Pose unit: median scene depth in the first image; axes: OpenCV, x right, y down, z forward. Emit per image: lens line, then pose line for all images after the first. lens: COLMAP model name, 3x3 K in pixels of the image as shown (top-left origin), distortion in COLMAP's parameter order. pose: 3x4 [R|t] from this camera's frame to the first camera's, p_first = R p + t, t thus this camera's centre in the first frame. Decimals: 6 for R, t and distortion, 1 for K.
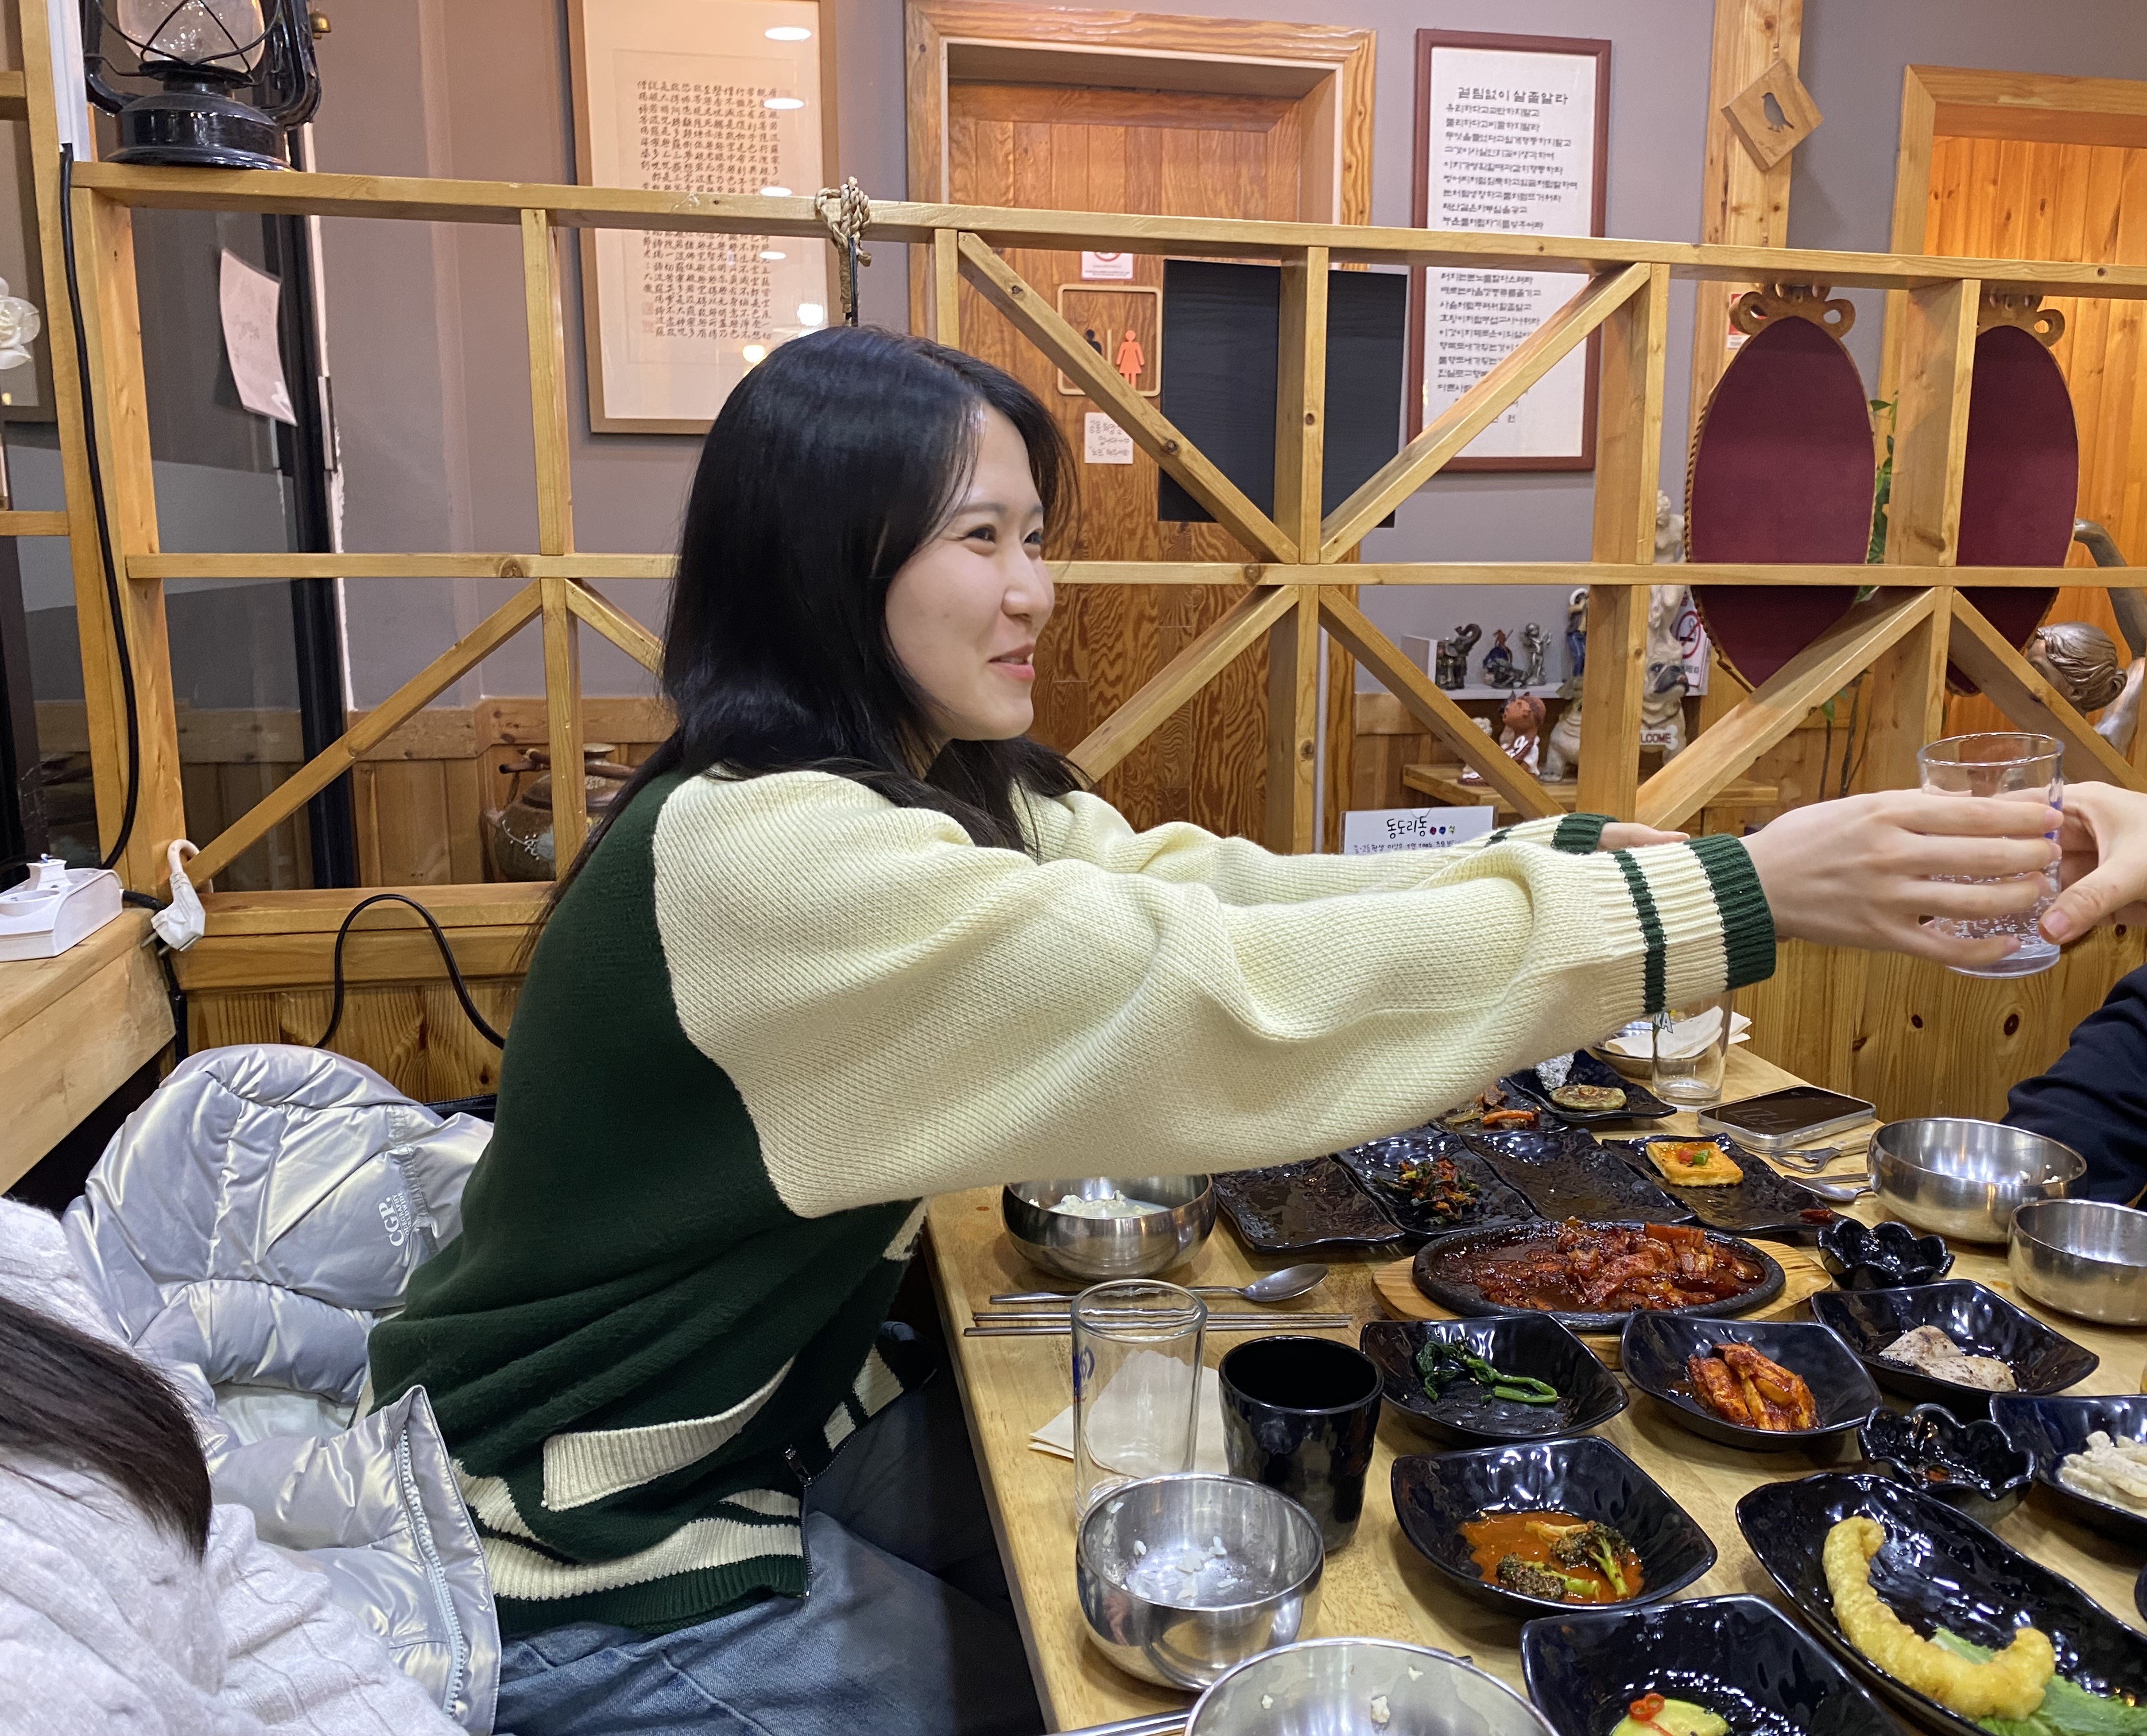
lens RADIAL K [[1772.8, 0, 1141.7], [0, 1772.8, 860.5], [0, 0, 1]] dist [-0.007076, -0.004496]
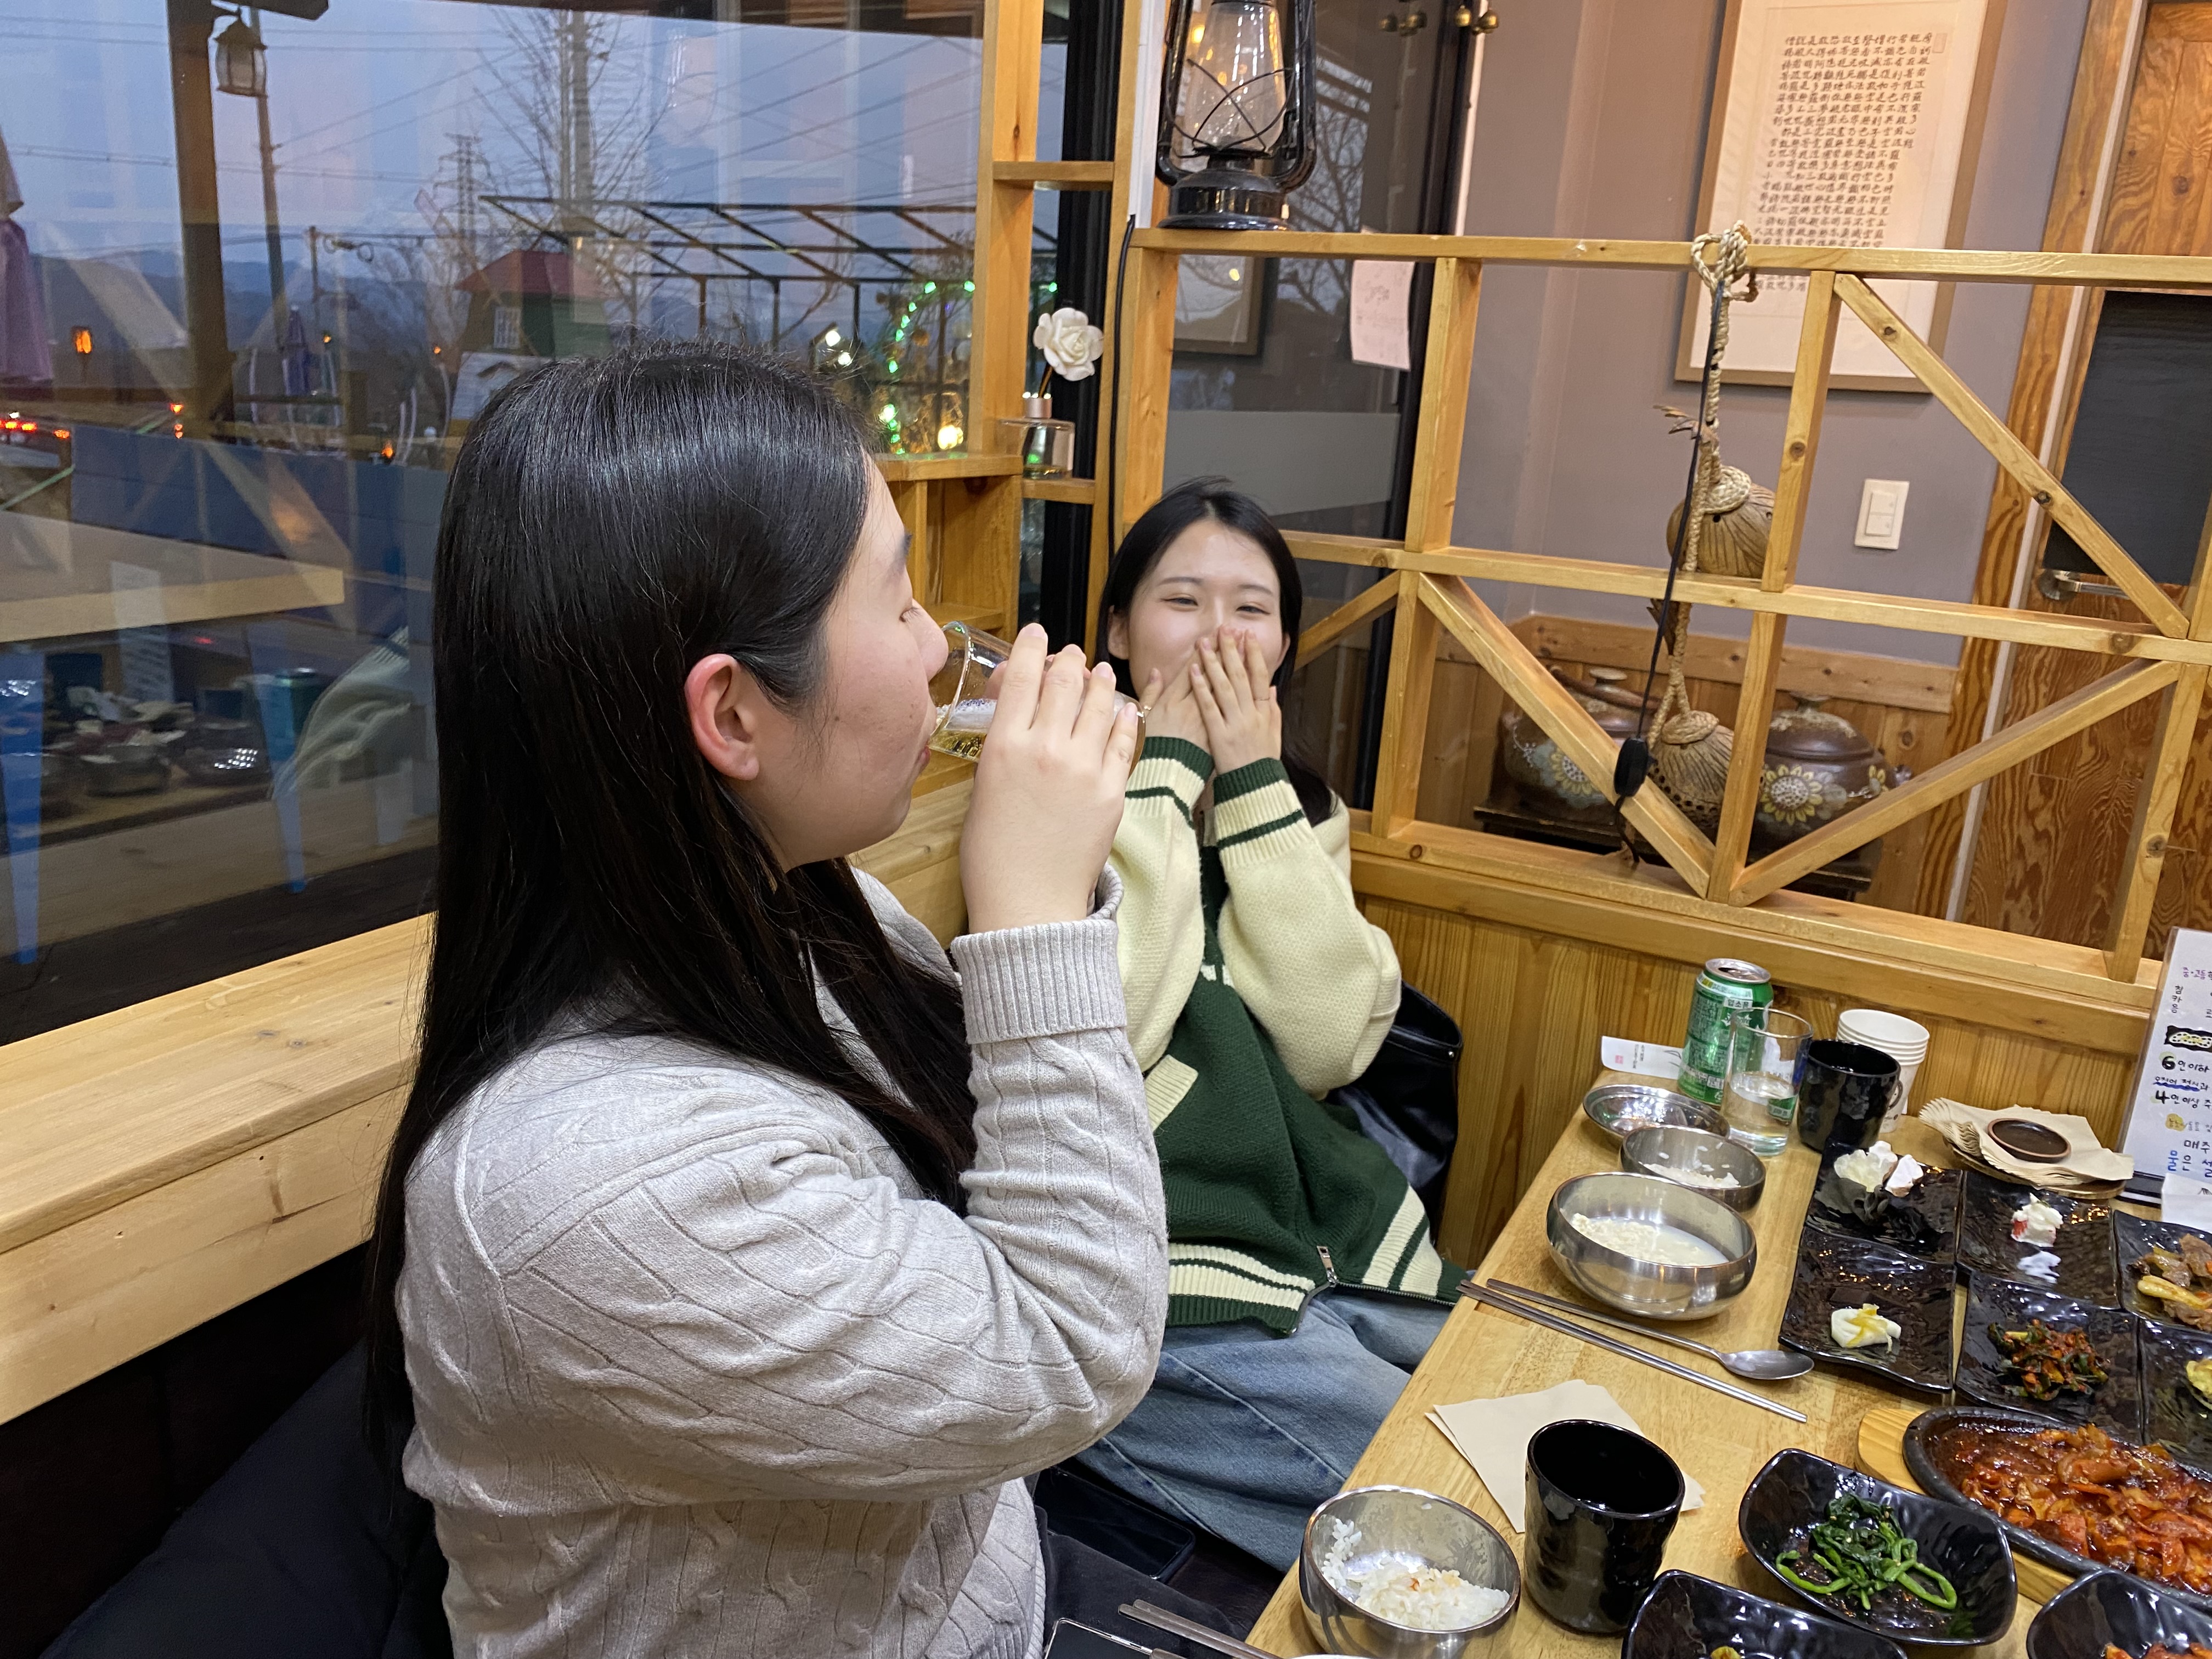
lens RADIAL K [[1677.2, 0, 1095.6], [0, 1677.2, 810.1], [0, 0, 1]] dist [0.025876, -0.028550]
pose [[0.754787, 0.203762, -0.623520, 0.112978], [-0.171074, 0.978783, 0.112771, -0.043309], [0.633269, 0.021550, 0.773631, -0.001625]]
